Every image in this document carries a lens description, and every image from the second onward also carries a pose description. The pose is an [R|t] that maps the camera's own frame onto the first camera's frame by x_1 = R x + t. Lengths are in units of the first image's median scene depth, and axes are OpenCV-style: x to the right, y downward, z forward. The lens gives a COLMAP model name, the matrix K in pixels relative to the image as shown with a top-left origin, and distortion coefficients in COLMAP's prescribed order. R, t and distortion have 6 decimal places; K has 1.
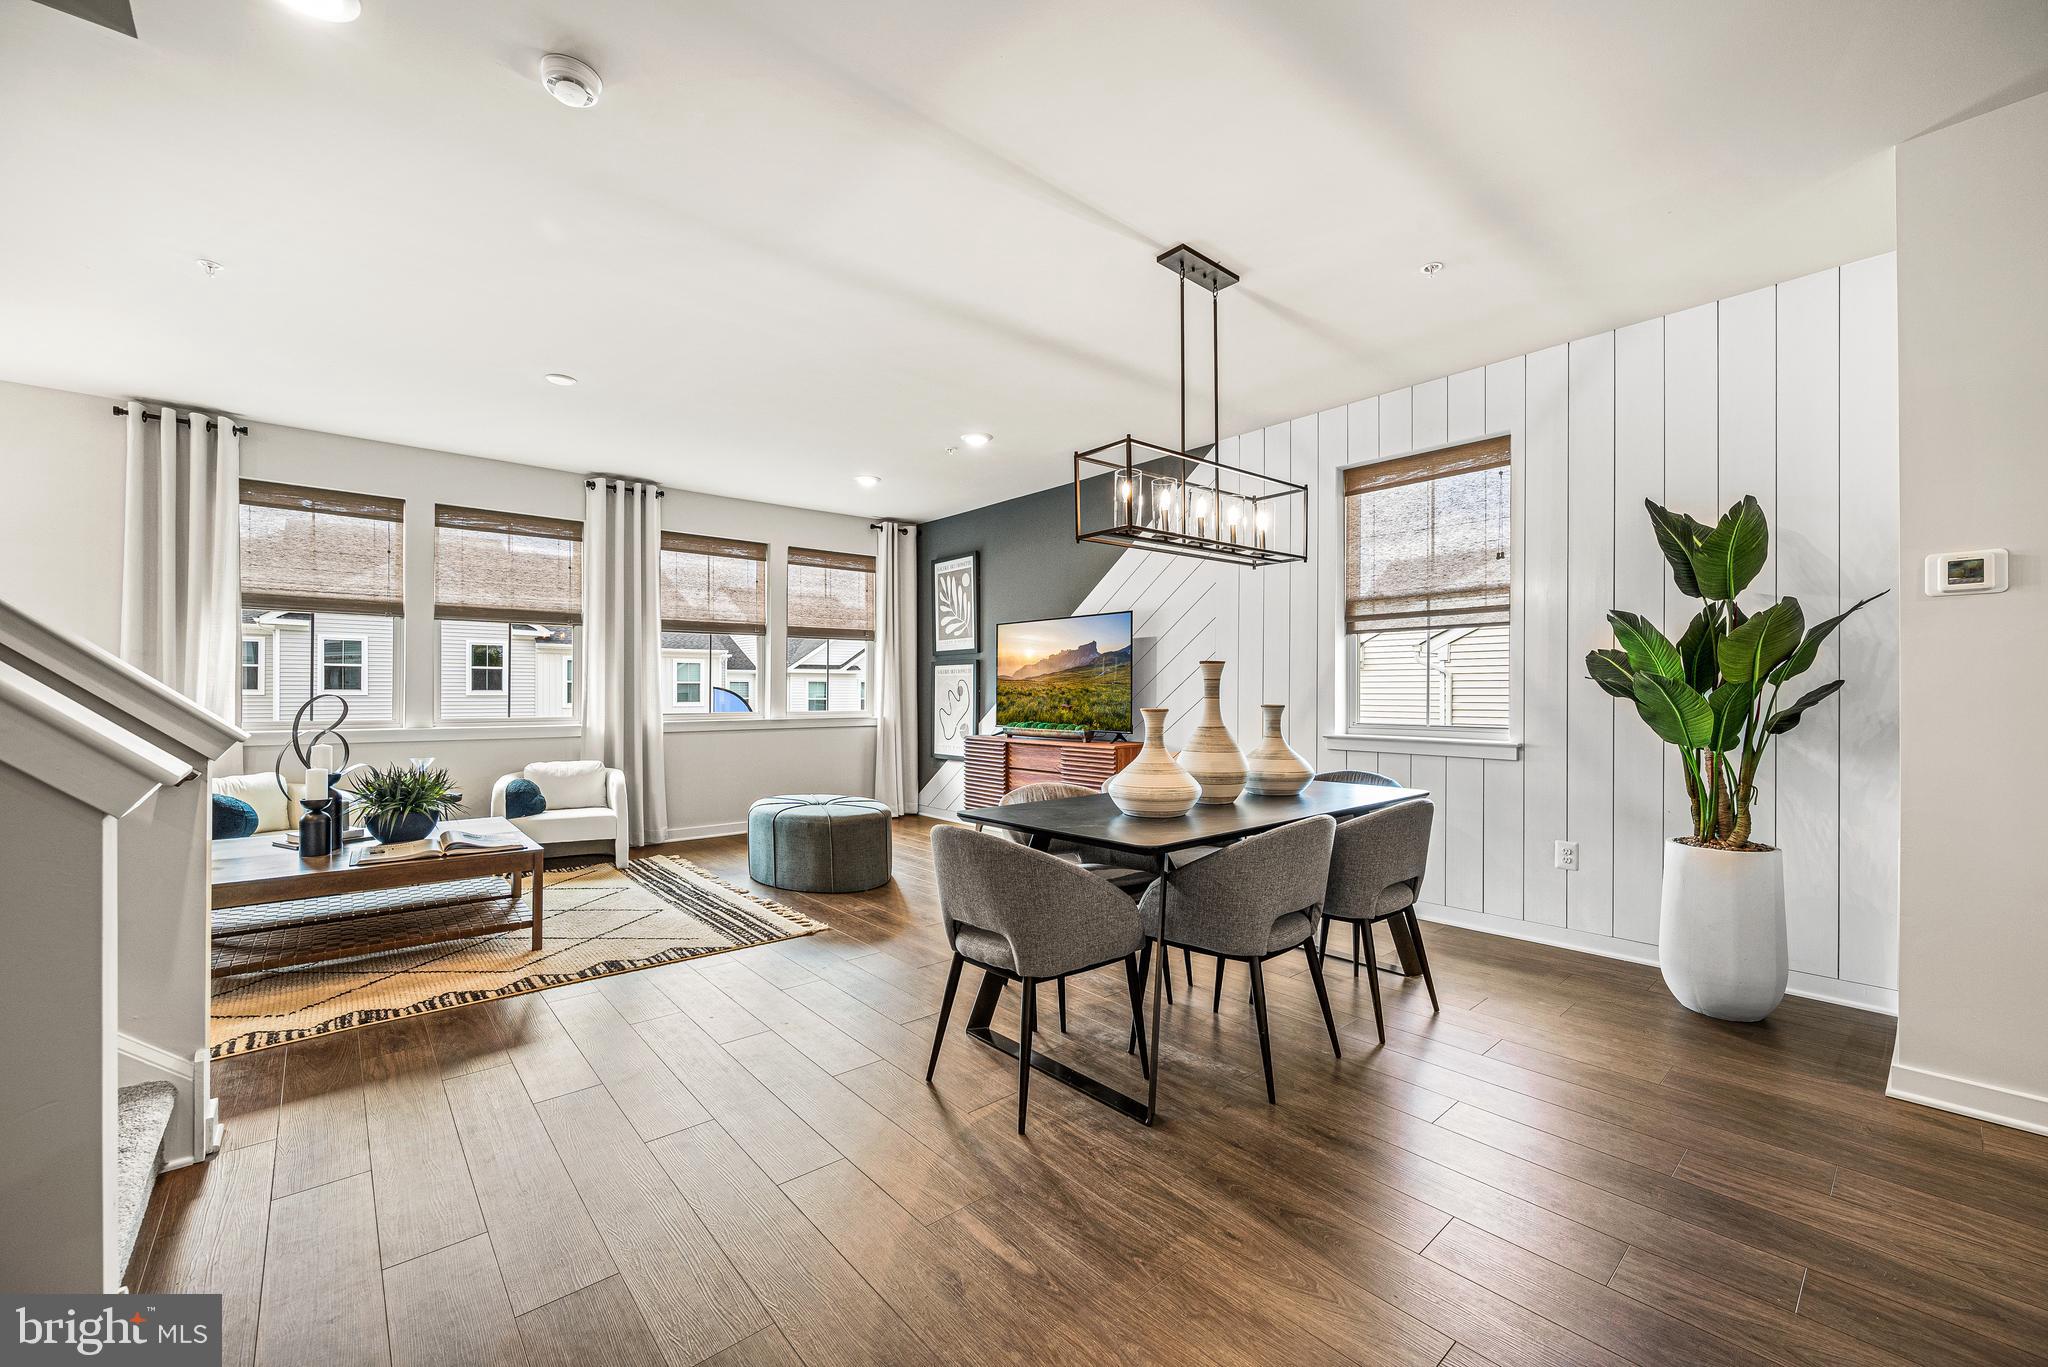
lens RADIAL K [[822.8, 0, 1095.7], [0, 822.8, 694.7], [0, 0, 1]] dist [0.006690, -0.000142]
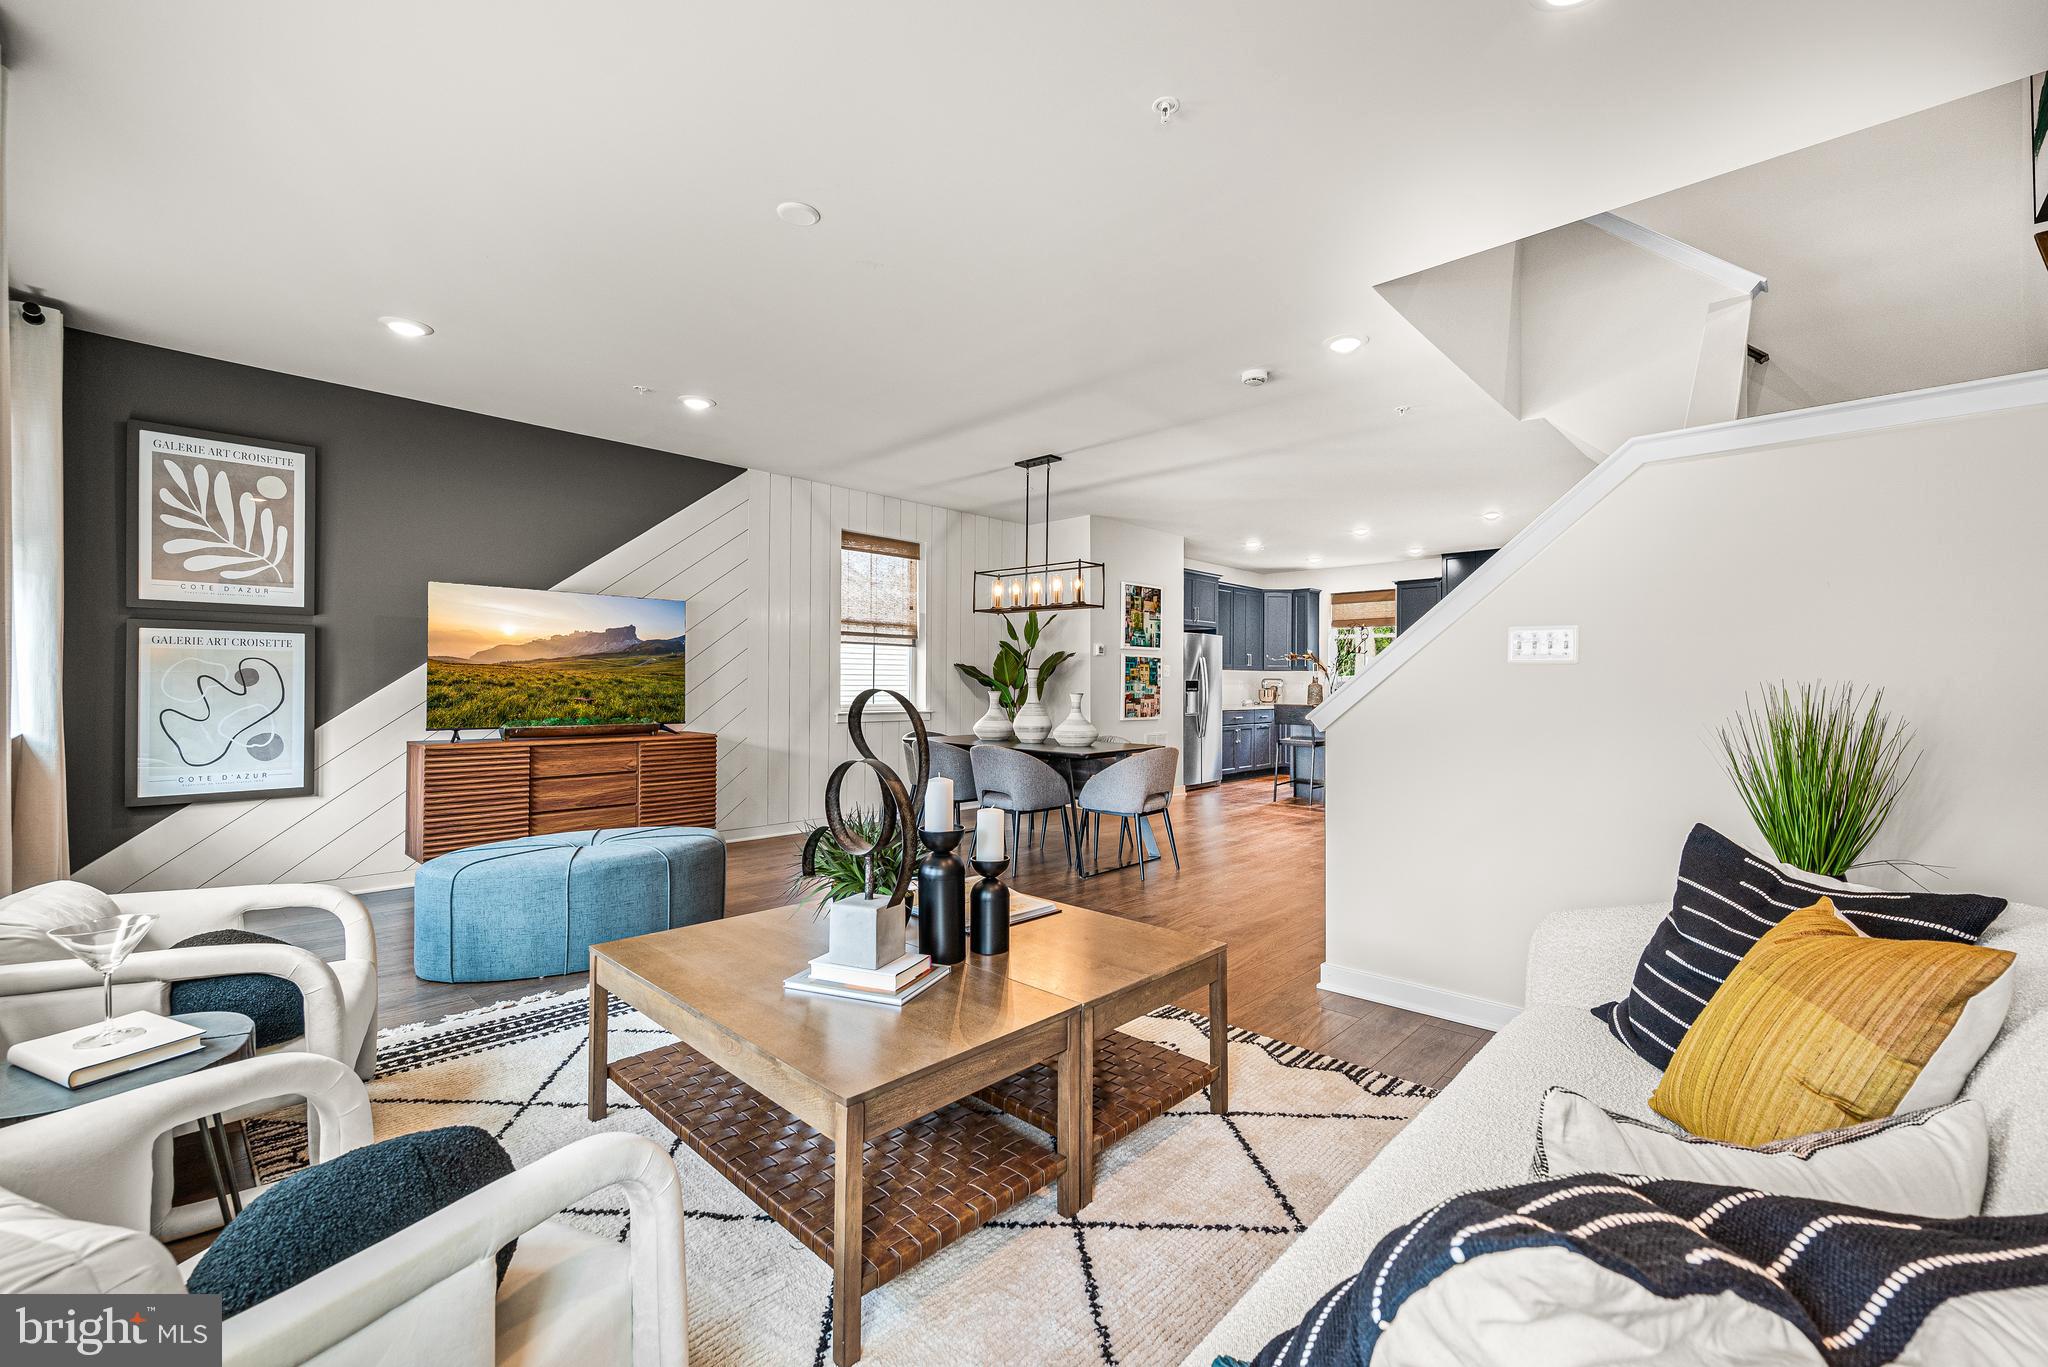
lens RADIAL K [[822.8, 0, 1023.2], [0, 822.8, 690.7], [0, 0, 1]] dist [0.006690, -0.000142]
pose [[-0.045864, -0.005185, 0.998934, -0.969036], [-0.001769, 0.999985, 0.005109, 0.001627], [-0.998946, -0.001533, -0.045873, 0.618978]]
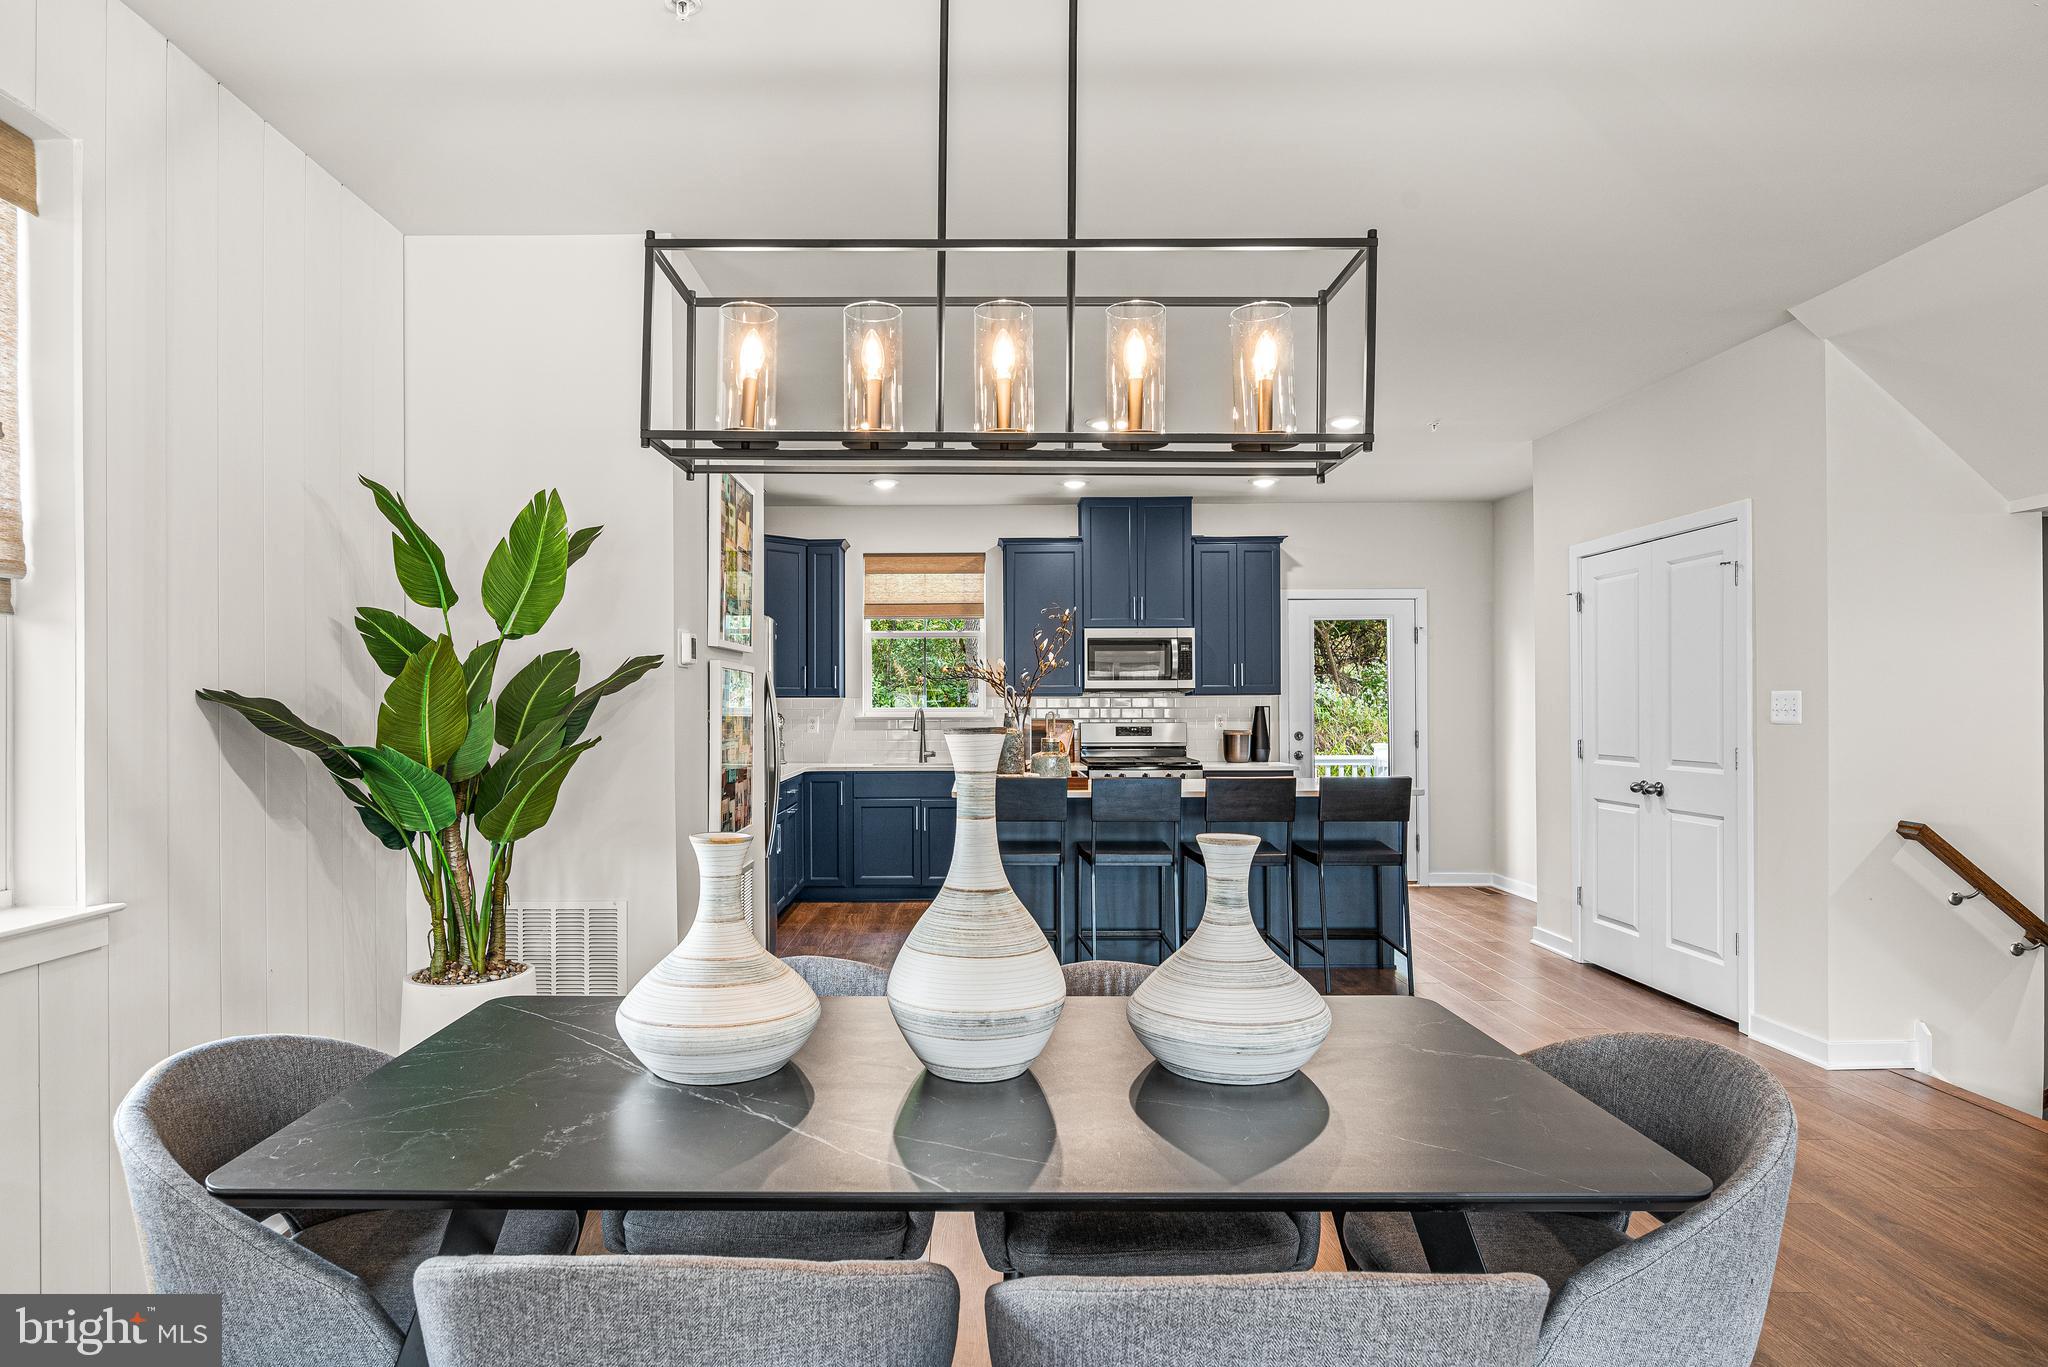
lens RADIAL K [[1157.6, 0, 945.5], [0, 1157.6, 705.3], [0, 0, 1]] dist [-0.017540, 0.001205]
pose [[-0.721099, 0.003649, 0.692822, -0.132700], [0.006673, 0.999976, 0.001679, -0.028658], [-0.692800, 0.005834, -0.721106, 0.794499]]
